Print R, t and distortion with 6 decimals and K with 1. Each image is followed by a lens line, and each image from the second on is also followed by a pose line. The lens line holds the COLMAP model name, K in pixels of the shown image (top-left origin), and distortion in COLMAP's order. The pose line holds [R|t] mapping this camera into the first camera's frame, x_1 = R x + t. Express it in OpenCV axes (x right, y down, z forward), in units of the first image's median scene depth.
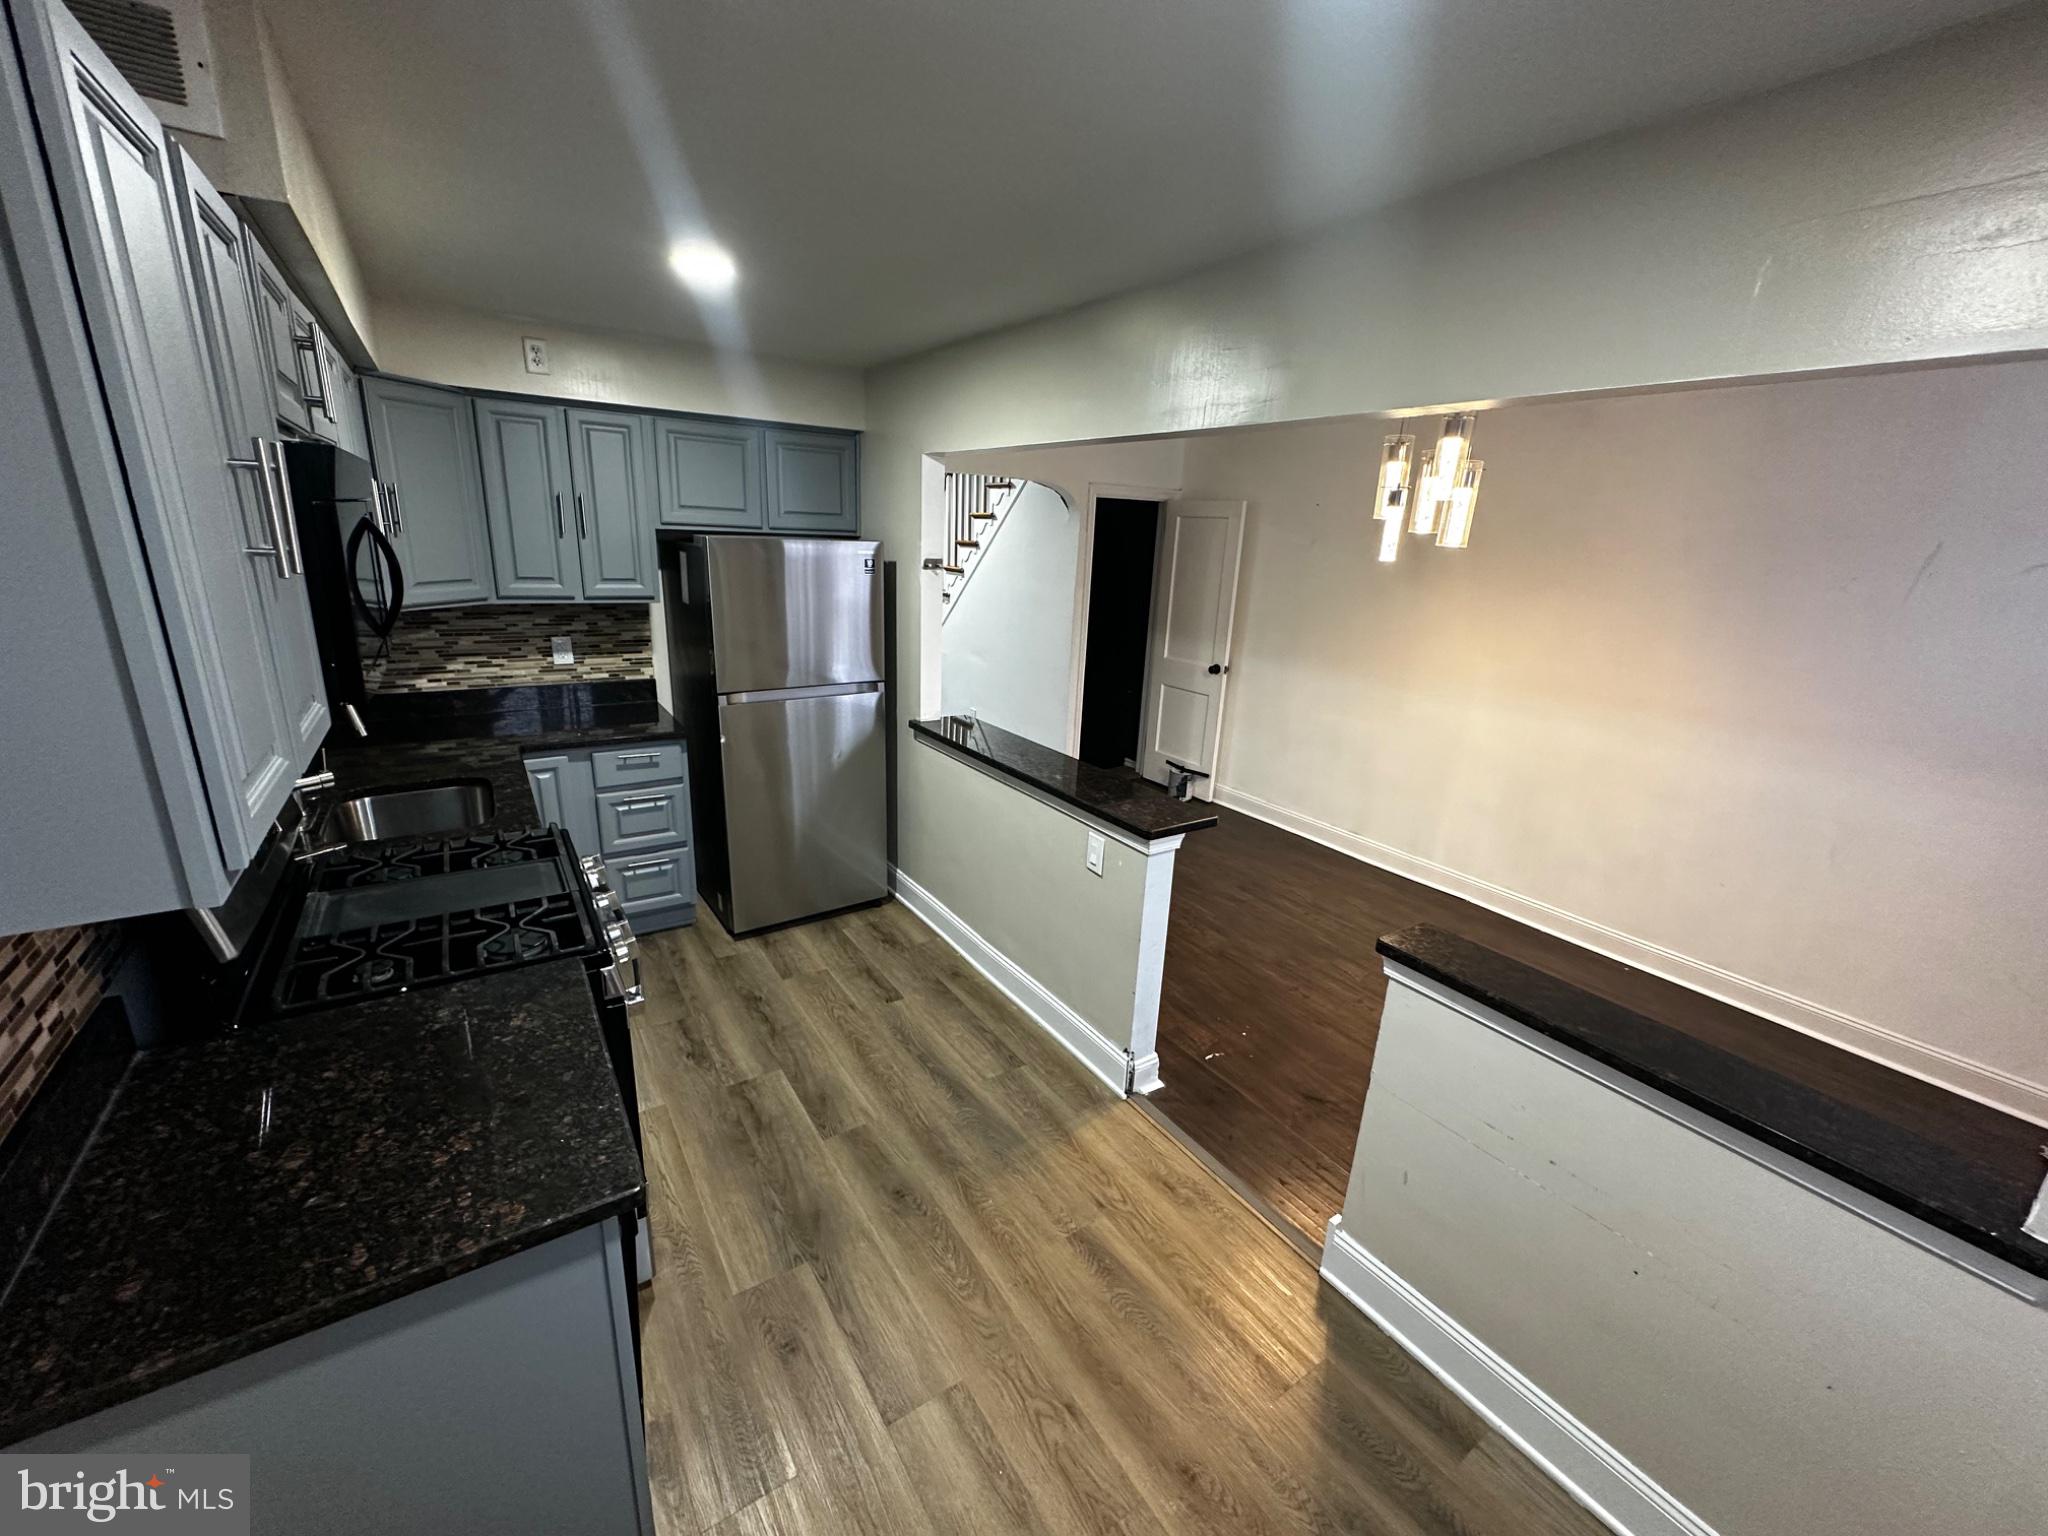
lens RADIAL K [[815.9, 0, 1022.3], [0, 815.9, 768.3], [0, 0, 1]] dist [-0.001956, 0.000506]
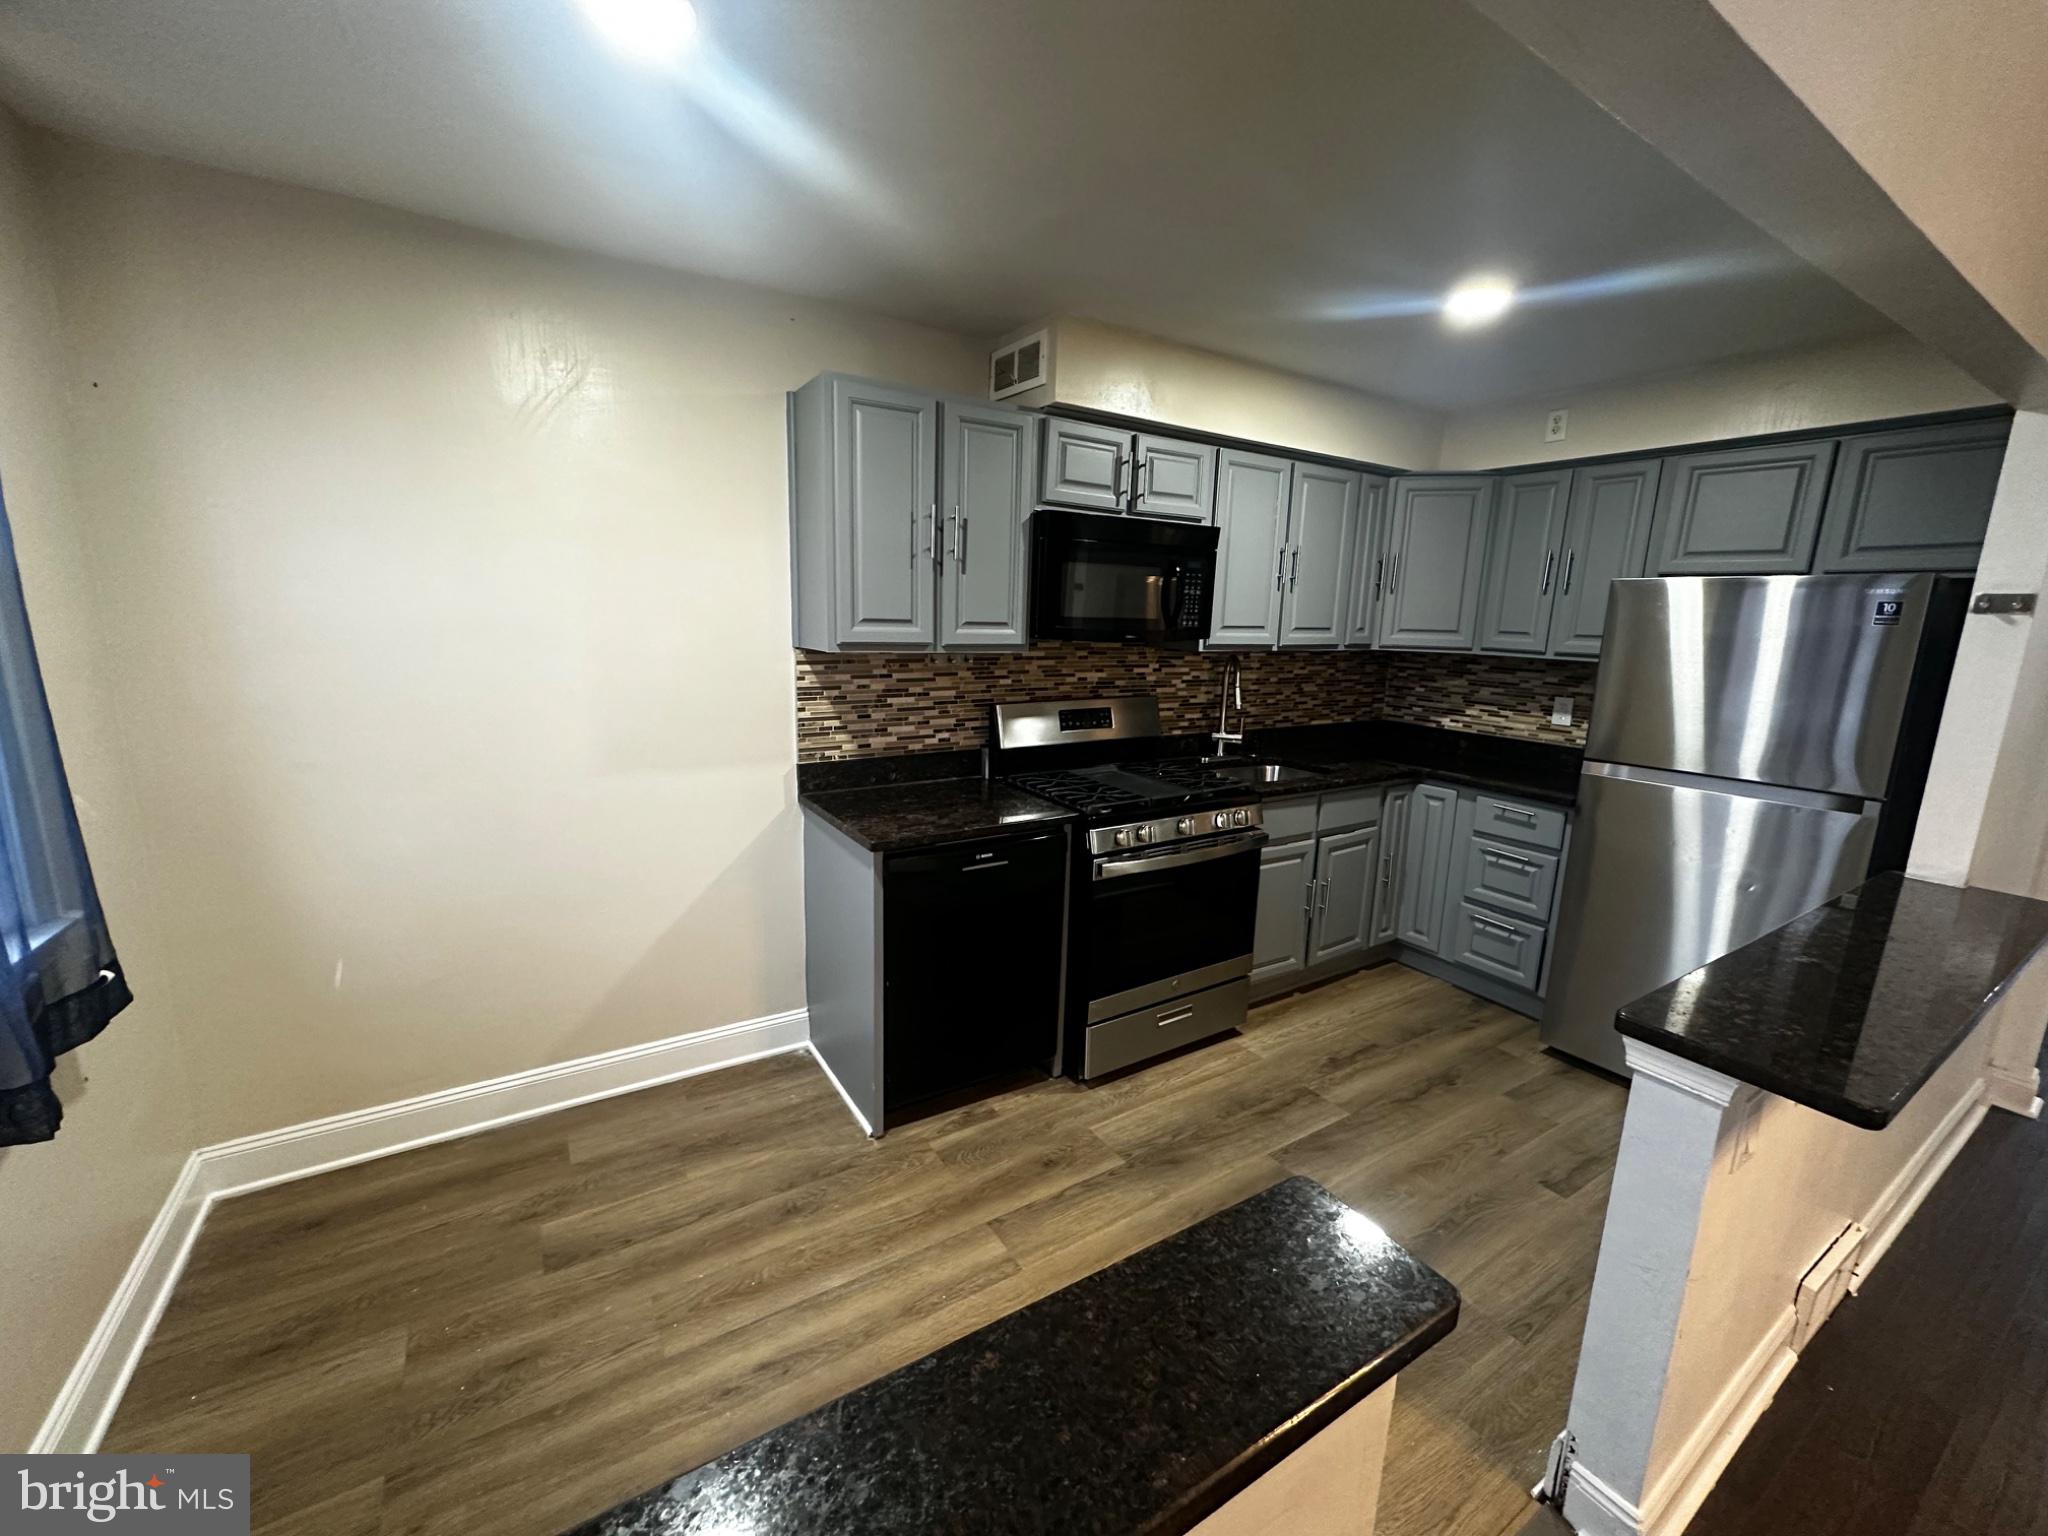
lens RADIAL K [[815.9, 0, 1022.3], [0, 815.9, 768.3], [0, 0, 1]] dist [-0.001956, 0.000506]
pose [[-0.027711, 0.145615, -0.988953, 0.488678], [-0.309551, 0.939451, 0.147000, -0.023400], [0.950479, 0.310205, 0.019043, 0.411671]]
